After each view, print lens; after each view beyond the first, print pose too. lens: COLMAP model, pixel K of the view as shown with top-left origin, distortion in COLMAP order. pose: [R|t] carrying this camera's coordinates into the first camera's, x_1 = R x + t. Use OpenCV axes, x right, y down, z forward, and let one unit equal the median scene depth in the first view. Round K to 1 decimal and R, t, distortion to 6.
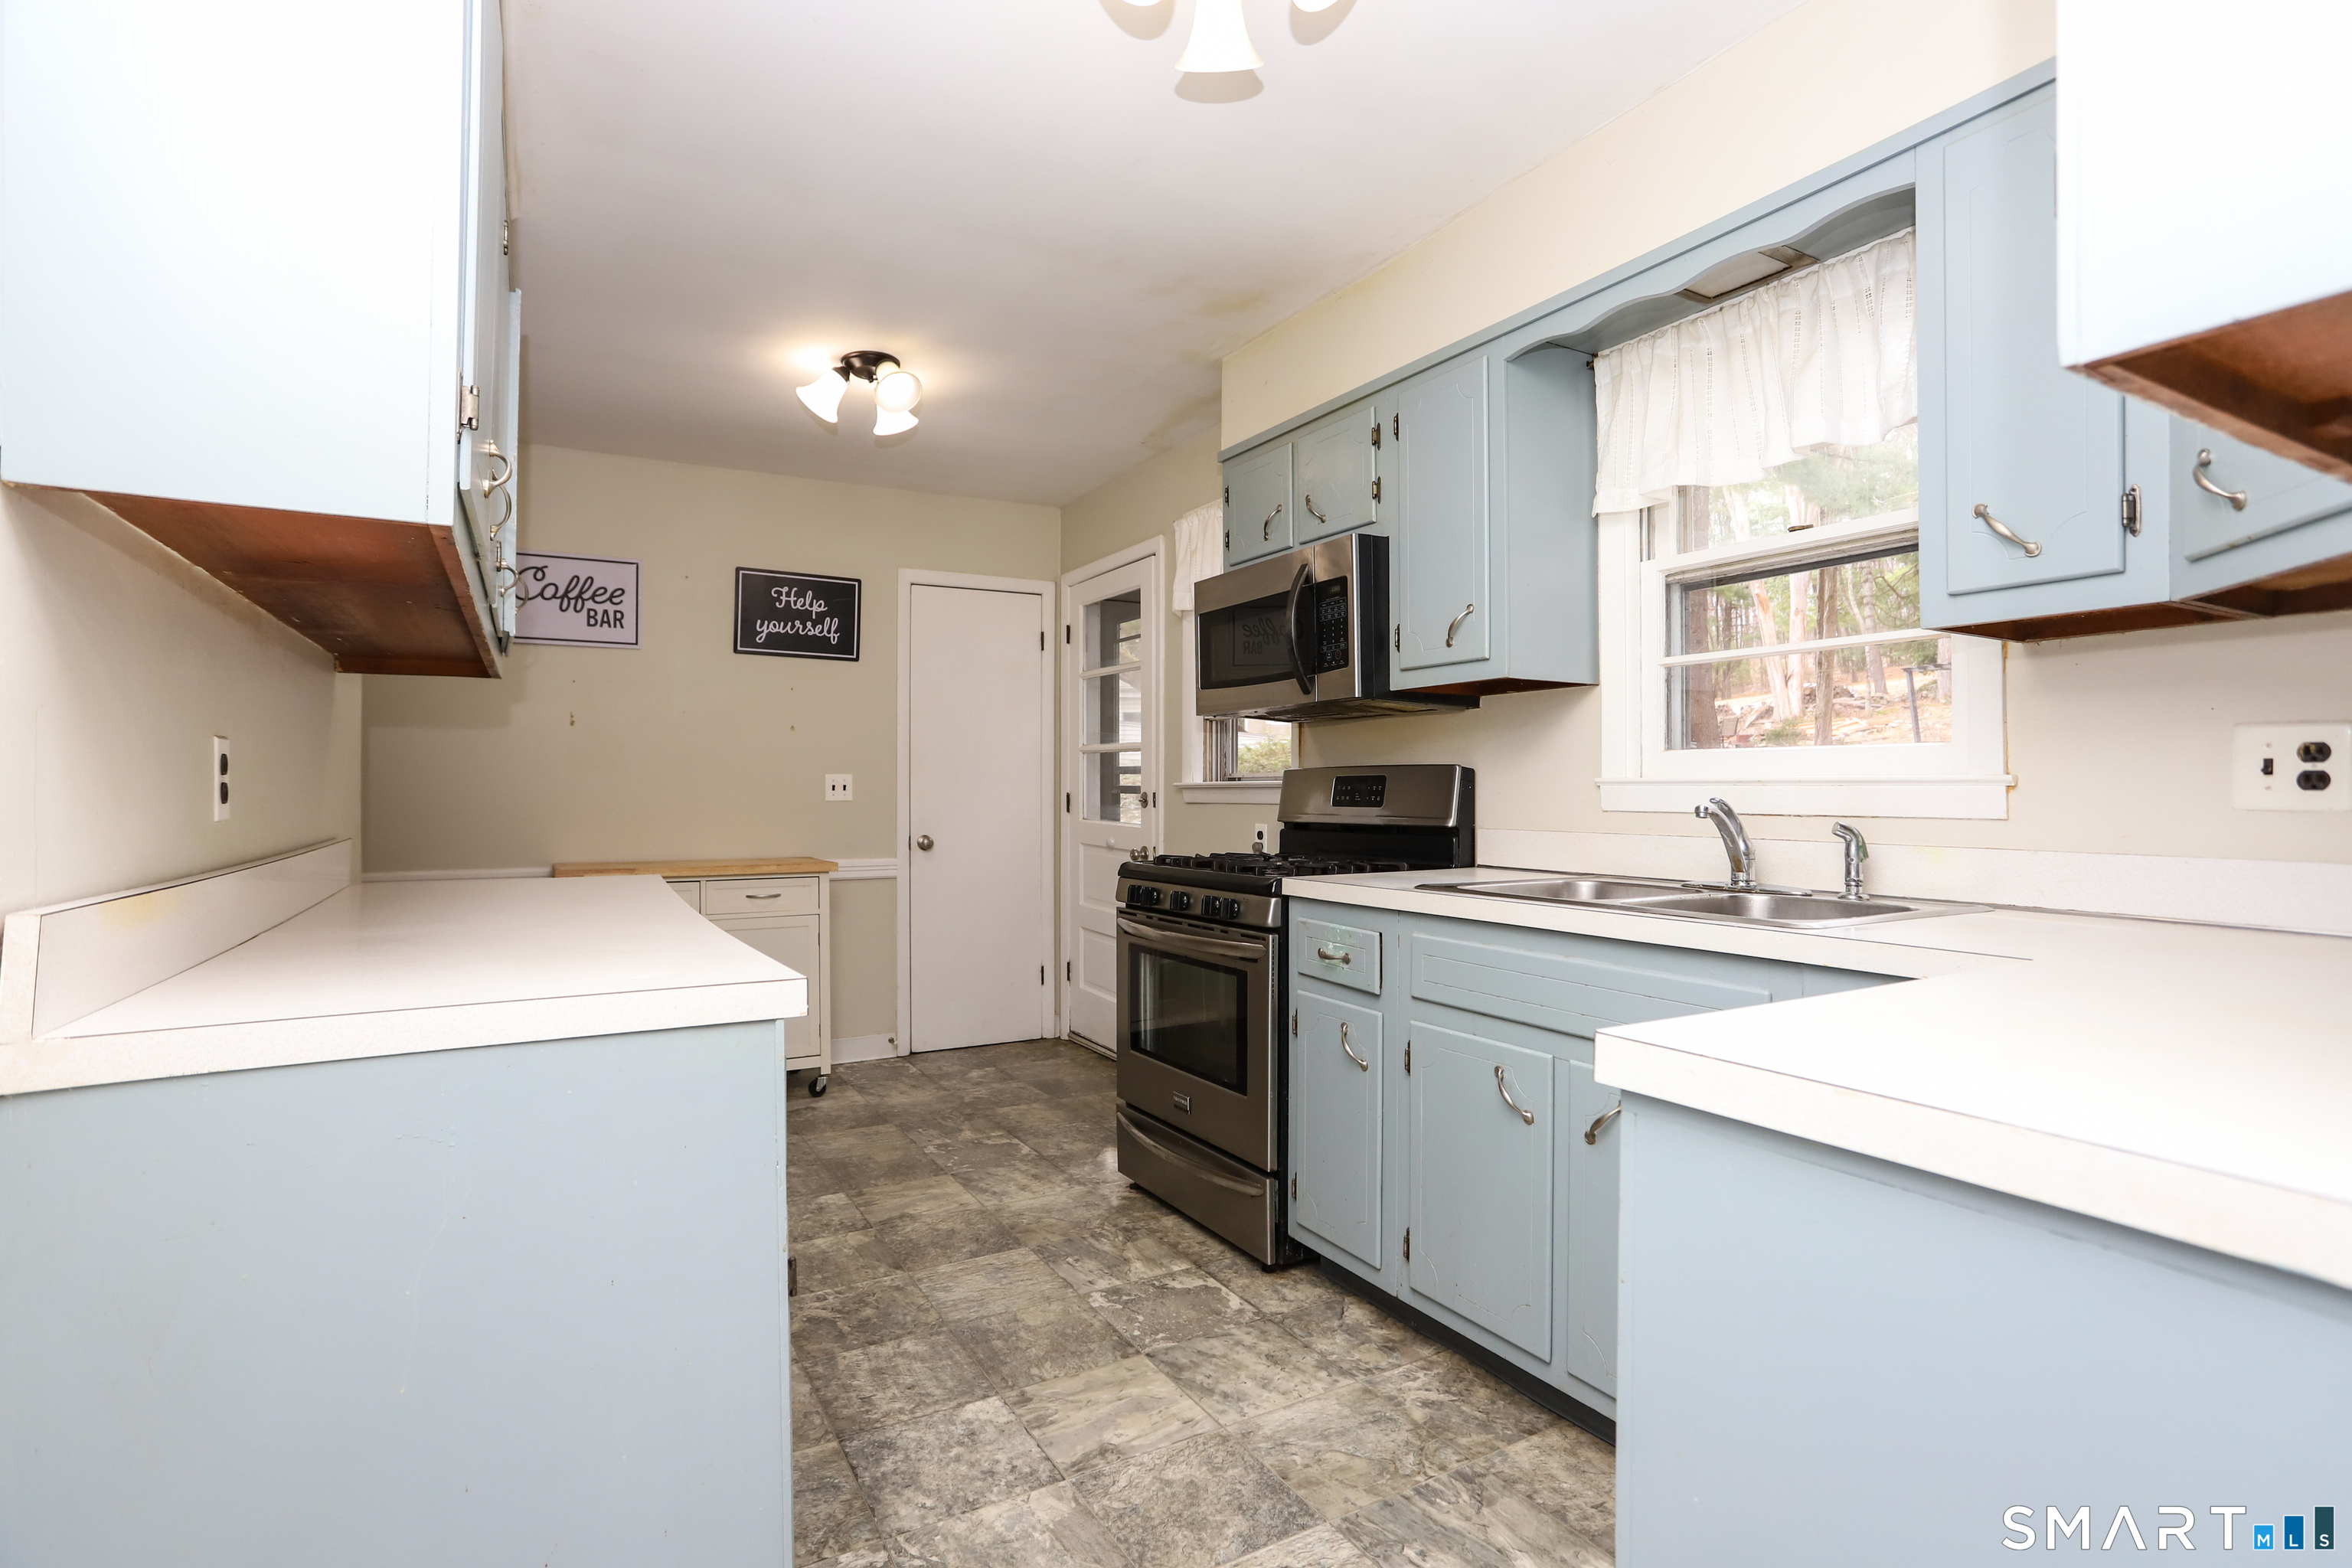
lens RADIAL K [[1130.7, 0, 1176.0], [0, 1130.7, 784.0], [0, 0, 1]] dist [-0.069169, 0.038567]
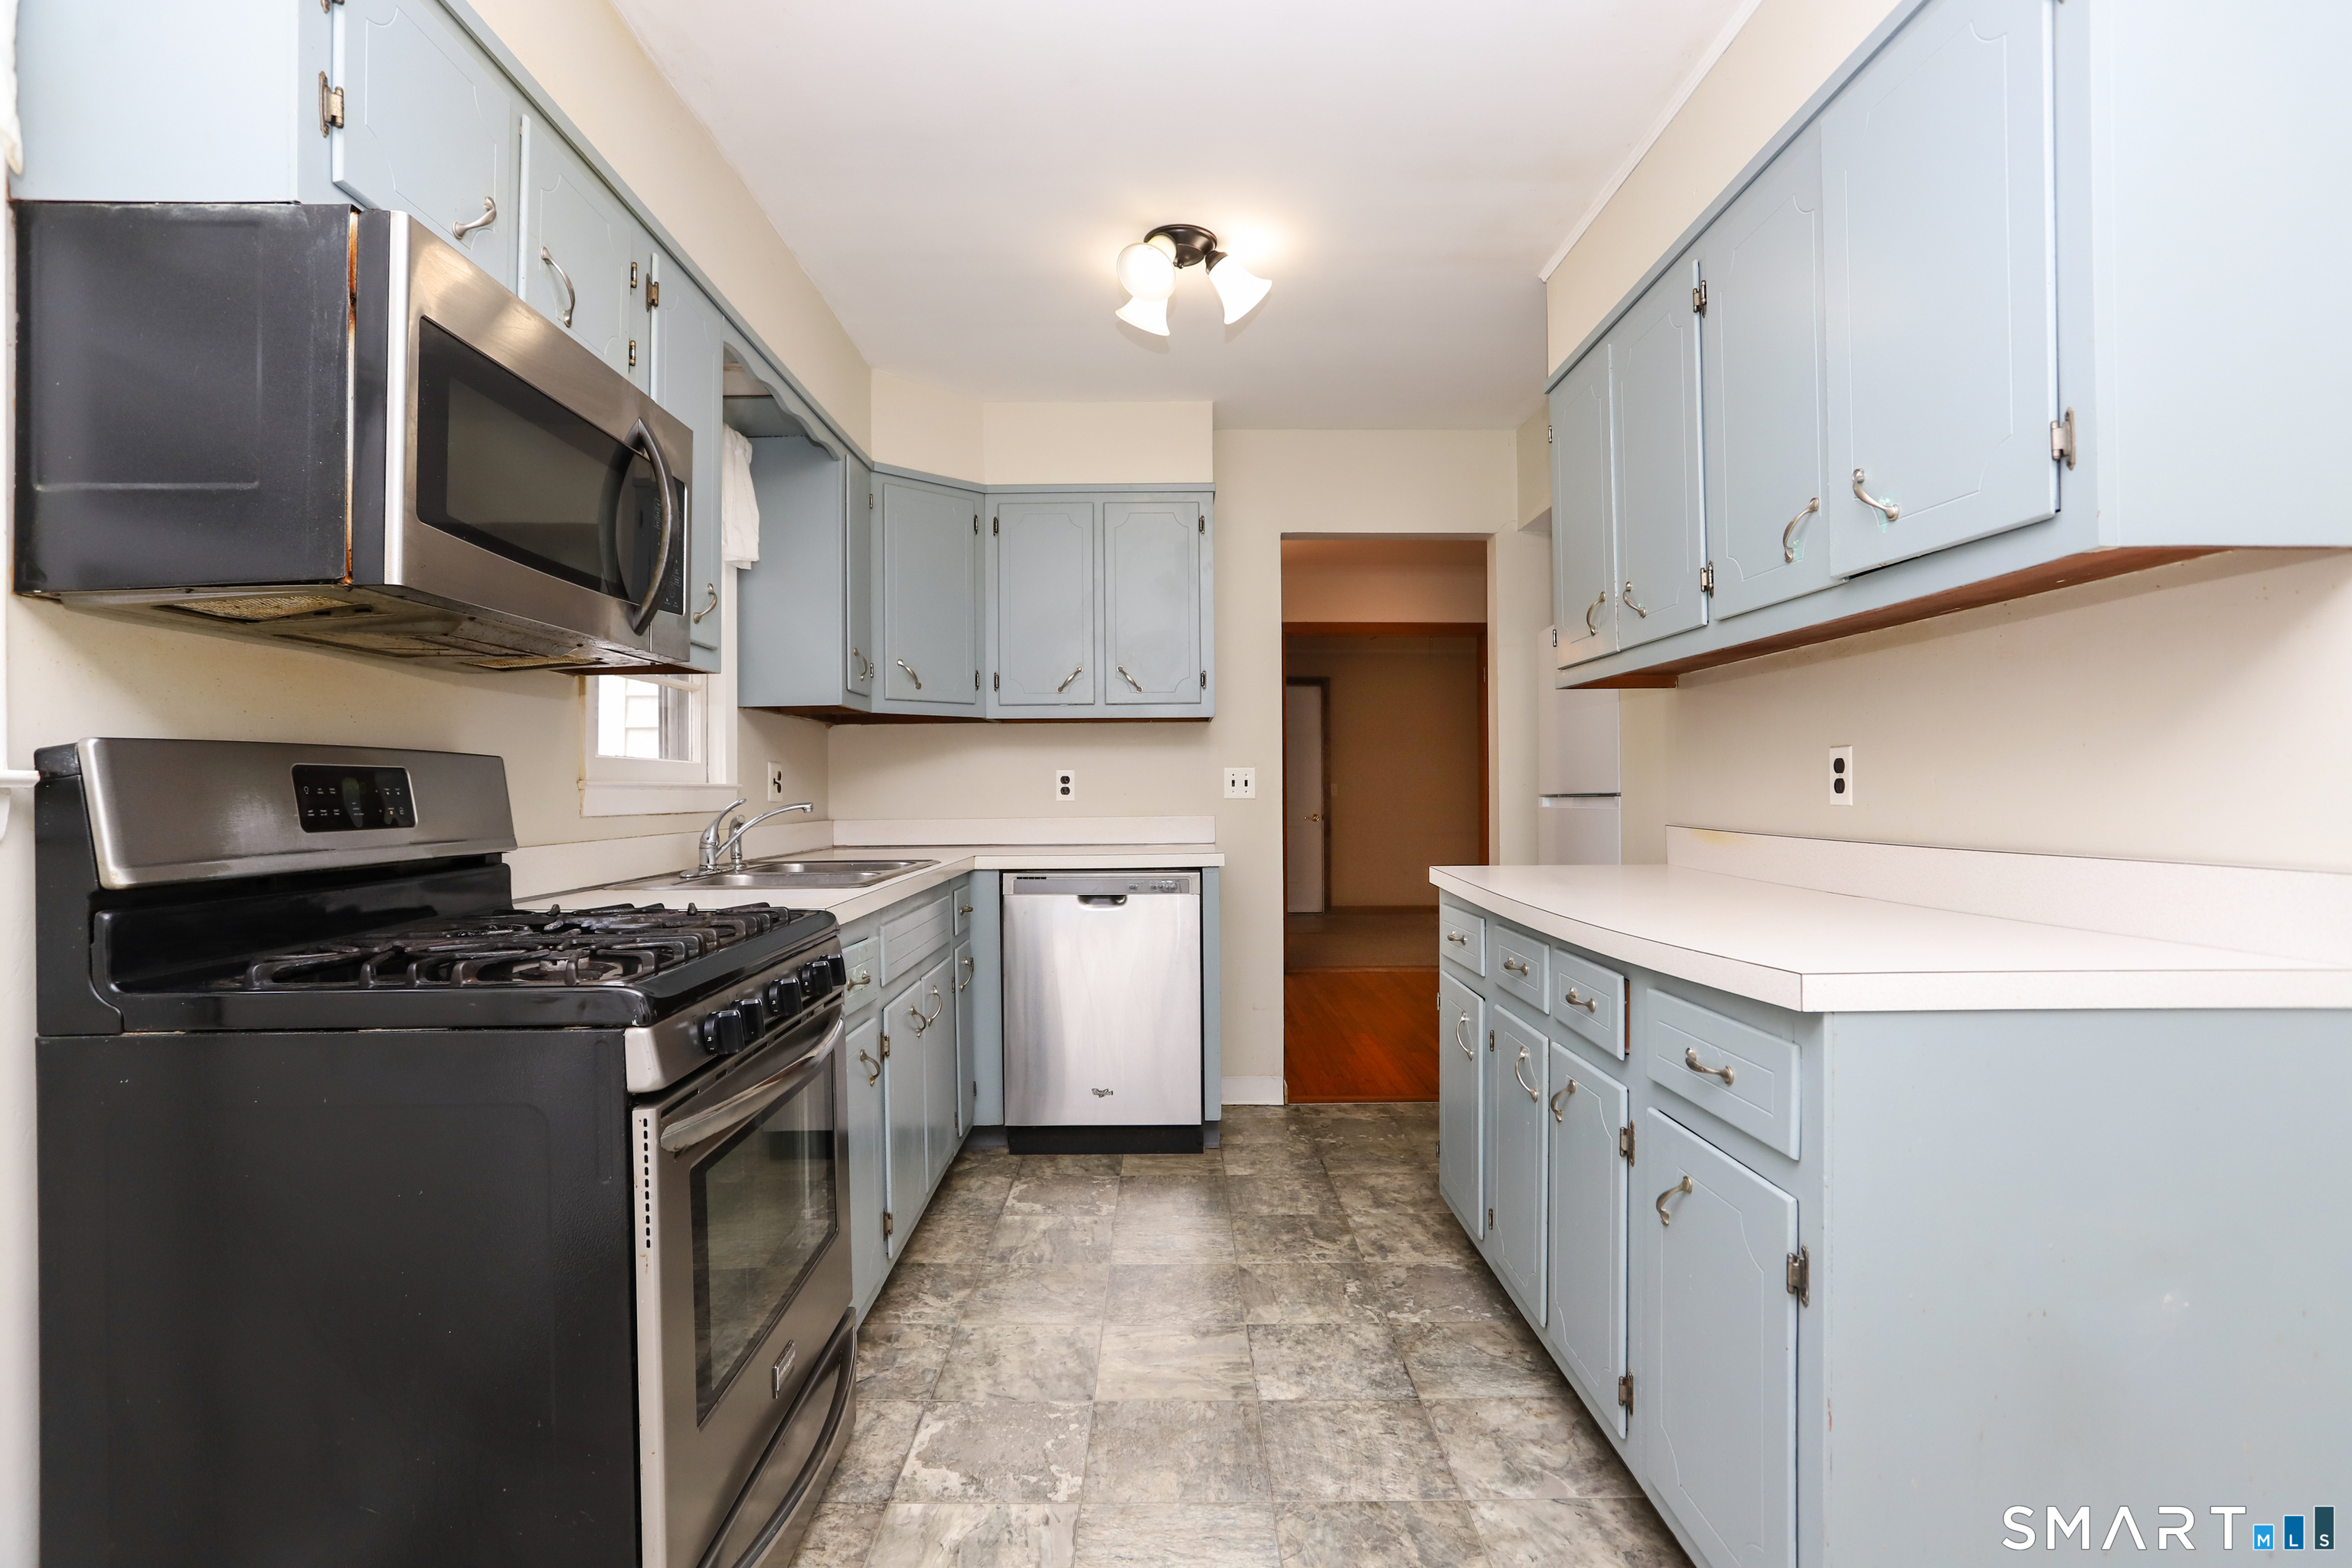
lens RADIAL K [[1130.7, 0, 1176.0], [0, 1130.7, 784.0], [0, 0, 1]] dist [-0.069169, 0.038567]
pose [[-0.872970, 0.010948, 0.487651, -0.581380], [0.006687, 0.999923, -0.010478, 0.011830], [-0.487728, -0.005886, -0.872976, 1.896428]]
